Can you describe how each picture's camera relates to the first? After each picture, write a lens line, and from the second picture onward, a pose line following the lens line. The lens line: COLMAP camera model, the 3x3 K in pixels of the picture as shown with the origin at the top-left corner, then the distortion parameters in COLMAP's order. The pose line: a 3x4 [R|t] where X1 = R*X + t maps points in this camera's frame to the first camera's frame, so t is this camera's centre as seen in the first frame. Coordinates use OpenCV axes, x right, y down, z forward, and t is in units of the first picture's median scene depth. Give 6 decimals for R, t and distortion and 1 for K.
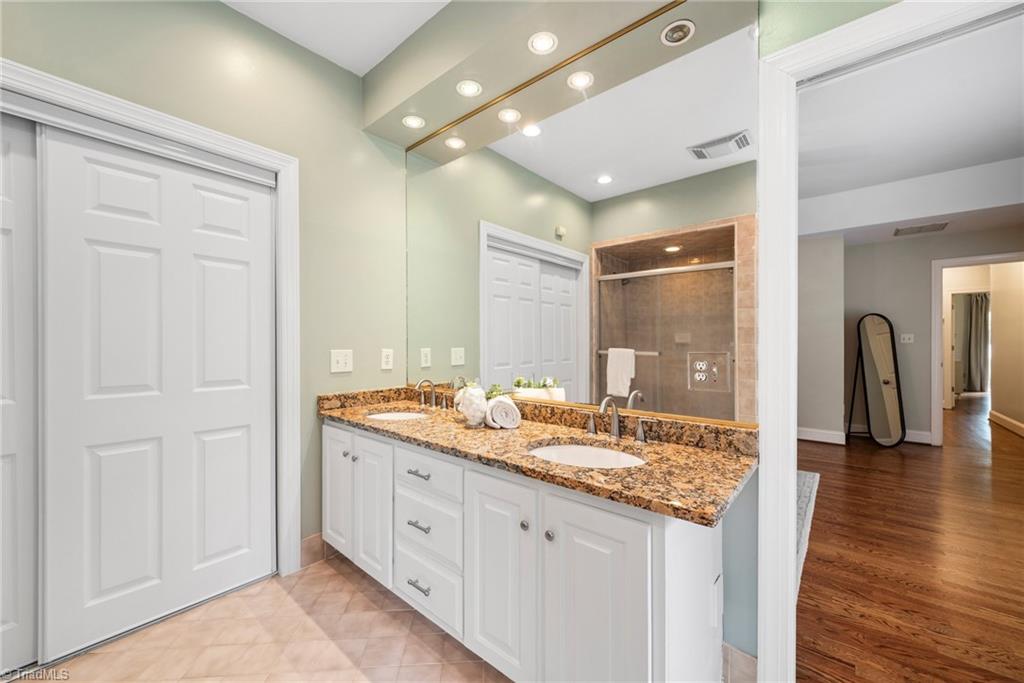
lens RADIAL K [[392.8, 0, 511.7], [0, 392.8, 343.2], [0, 0, 1]] dist [-0.002520, -0.000102]
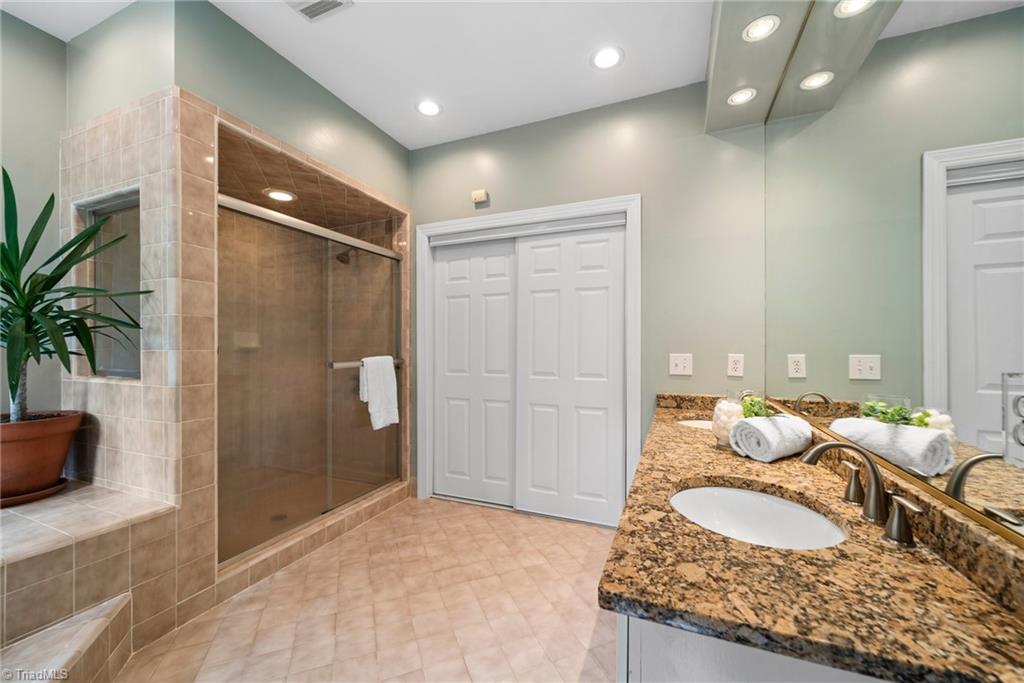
lens RADIAL K [[393.9, 0, 511.0], [0, 393.9, 346.9], [0, 0, 1]] dist [0.000553, -0.000052]
pose [[0.302684, 0.001463, -0.953090, 0.634022], [0.000403, 0.999999, 0.001663, -0.005327], [0.953091, -0.000887, 0.302683, 0.343407]]
